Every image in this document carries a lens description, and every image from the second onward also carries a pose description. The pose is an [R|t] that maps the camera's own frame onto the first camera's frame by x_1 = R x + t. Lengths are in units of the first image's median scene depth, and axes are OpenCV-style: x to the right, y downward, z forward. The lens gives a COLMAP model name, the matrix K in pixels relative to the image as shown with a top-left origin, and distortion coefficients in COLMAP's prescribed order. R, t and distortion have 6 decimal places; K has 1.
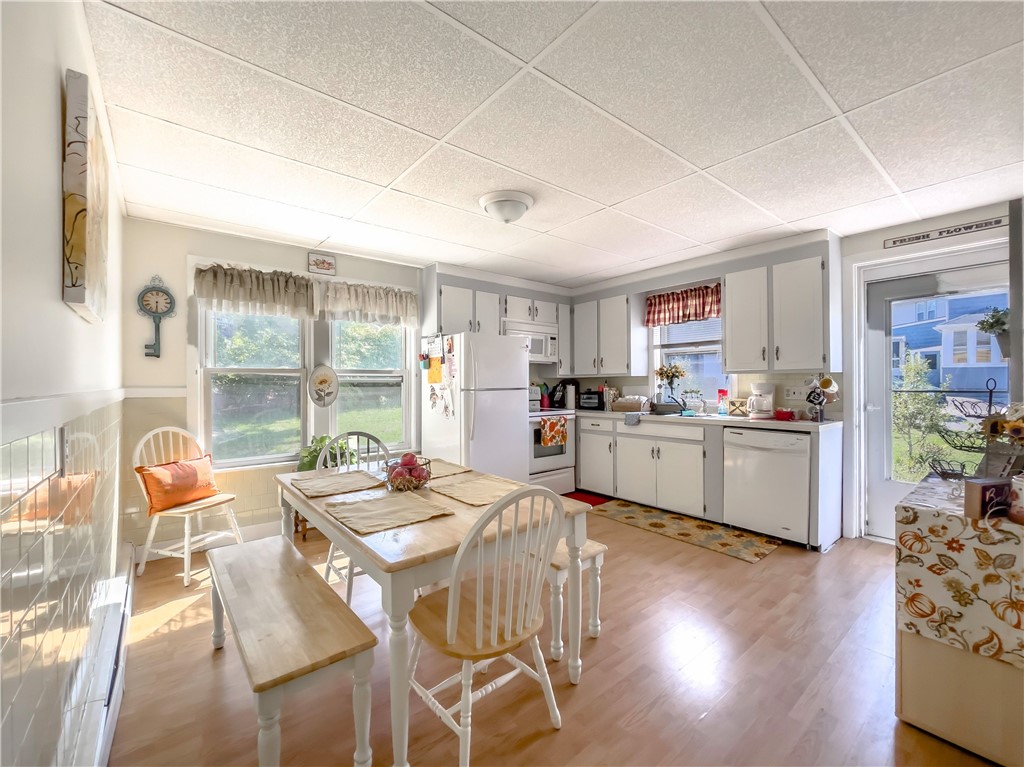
lens RADIAL K [[393.8, 0, 512.0], [0, 393.8, 383.5], [0, 0, 1]] dist [-0.001414, -0.000133]
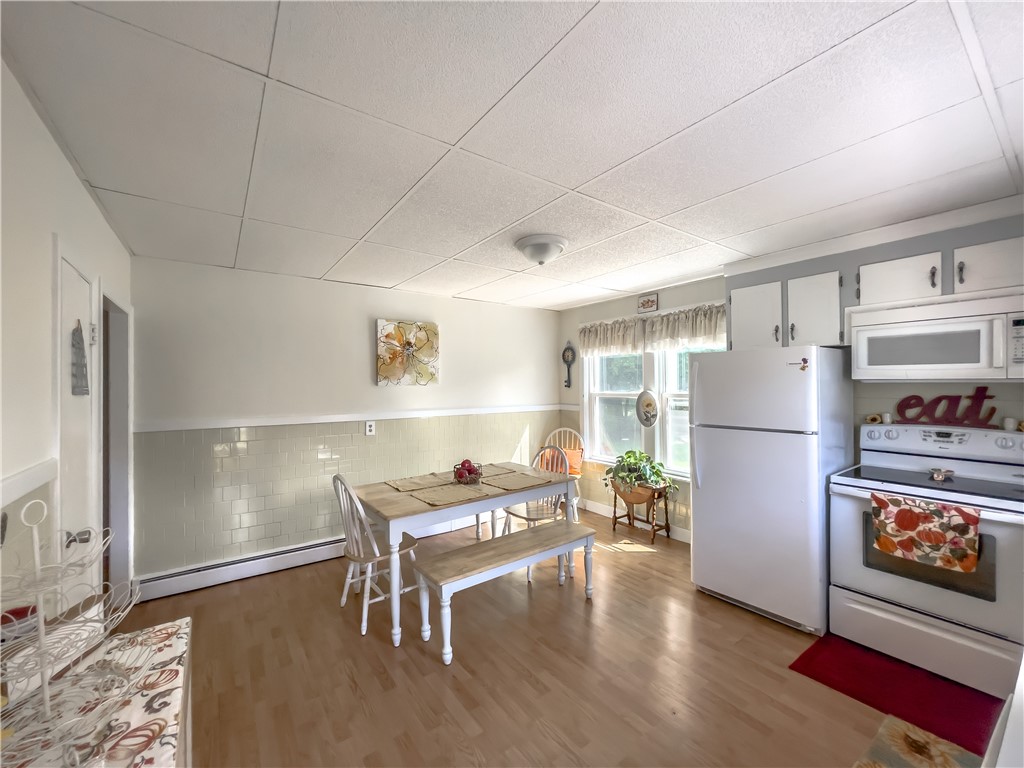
lens RADIAL K [[413.3, 0, 512.0], [0, 413.3, 384.0], [0, 0, 1]] dist [-0.014434, -0.000183]
pose [[-0.037221, -0.002174, -0.999305, 0.624837], [-0.008883, 0.999959, -0.001845, -0.050754], [0.999268, 0.008808, -0.037239, 0.544115]]
